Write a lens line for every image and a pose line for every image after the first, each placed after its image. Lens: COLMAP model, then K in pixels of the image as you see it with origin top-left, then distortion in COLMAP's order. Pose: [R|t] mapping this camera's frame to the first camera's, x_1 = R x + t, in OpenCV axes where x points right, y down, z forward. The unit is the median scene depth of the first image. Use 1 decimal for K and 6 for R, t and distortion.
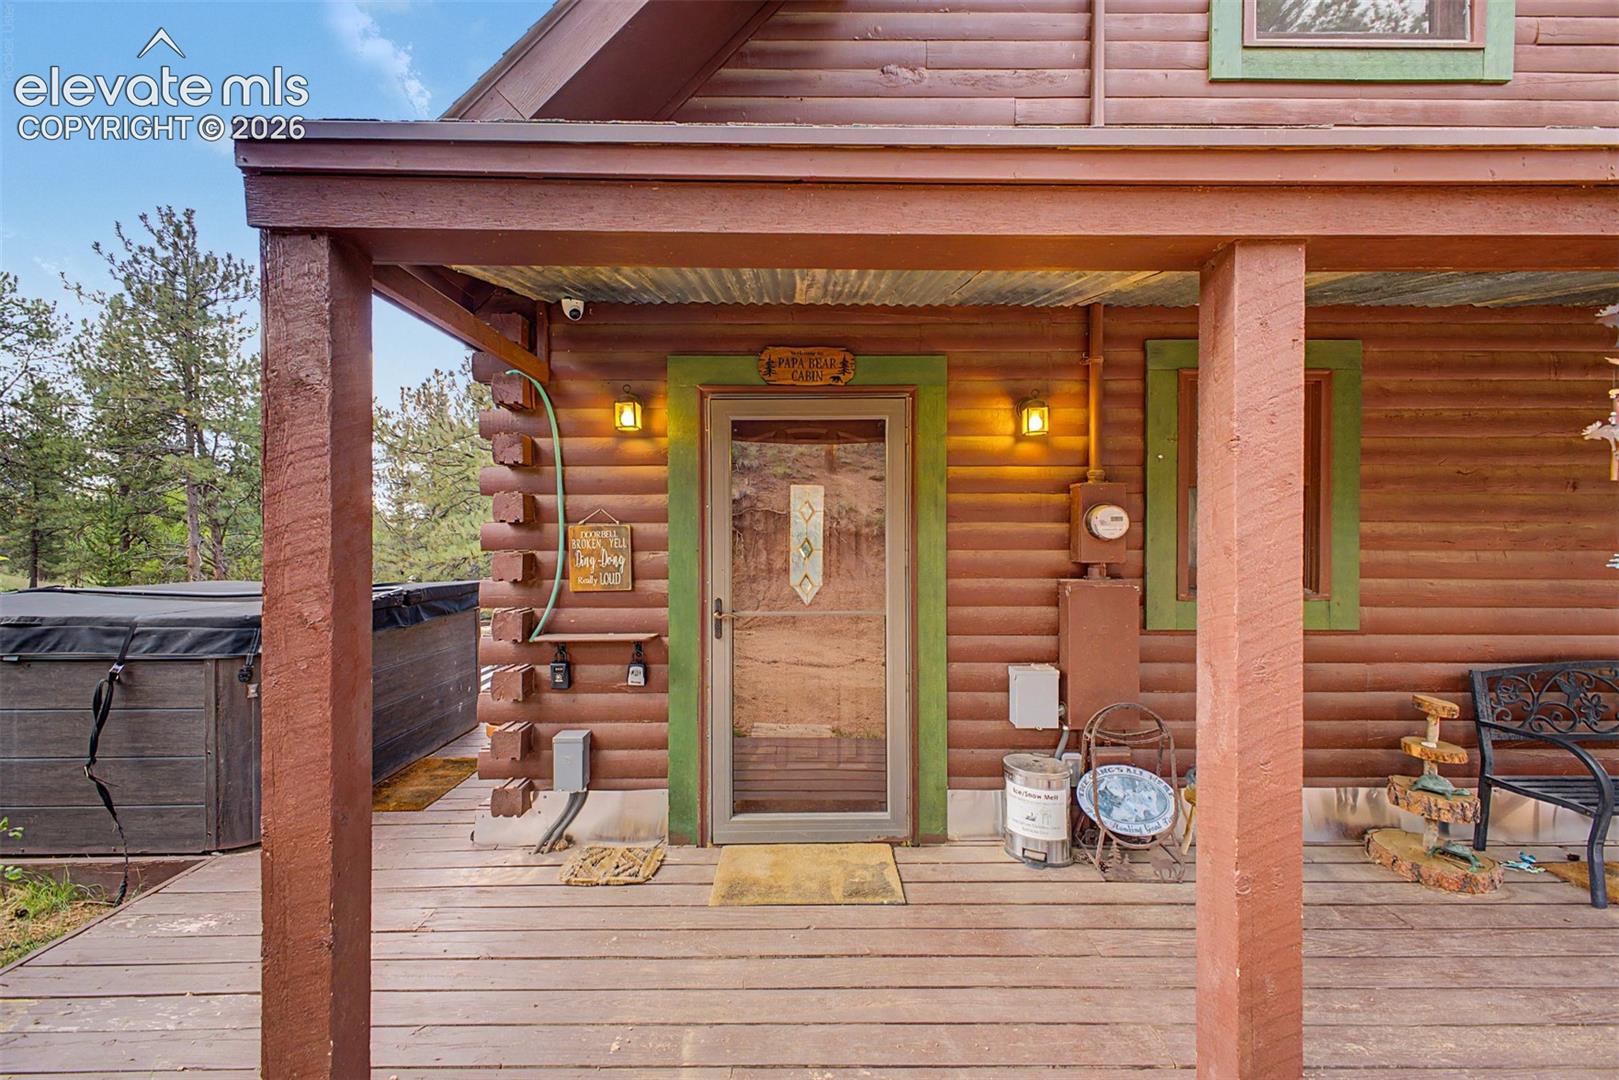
lens RADIAL K [[654.8, 0, 812.7], [0, 654.8, 538.8], [0, 0, 1]] dist [0.009859, -0.000021]
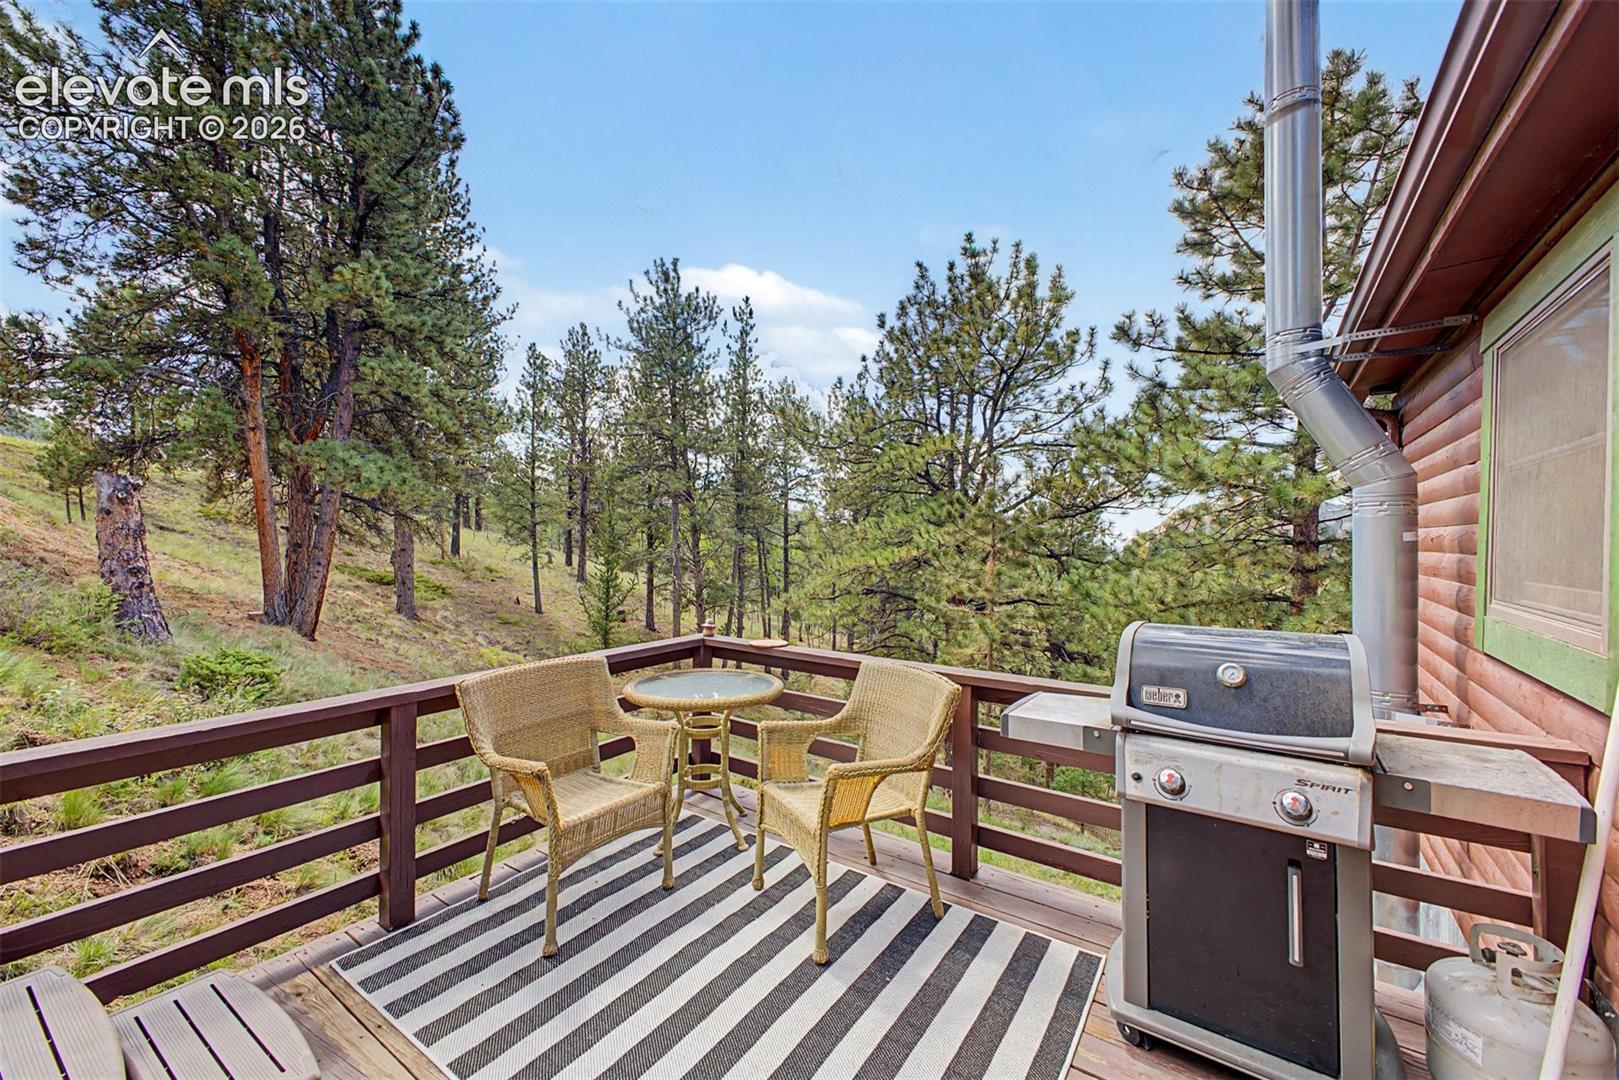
lens RADIAL K [[654.8, 0, 812.4], [0, 654.8, 538.3], [0, 0, 1]] dist [0.009859, -0.000021]
pose [[0.817075, 0.002328, -0.576527, -0.083520], [-0.008011, 0.999941, -0.007315, -0.000375], [0.576476, 0.010596, 0.817045, 0.210234]]
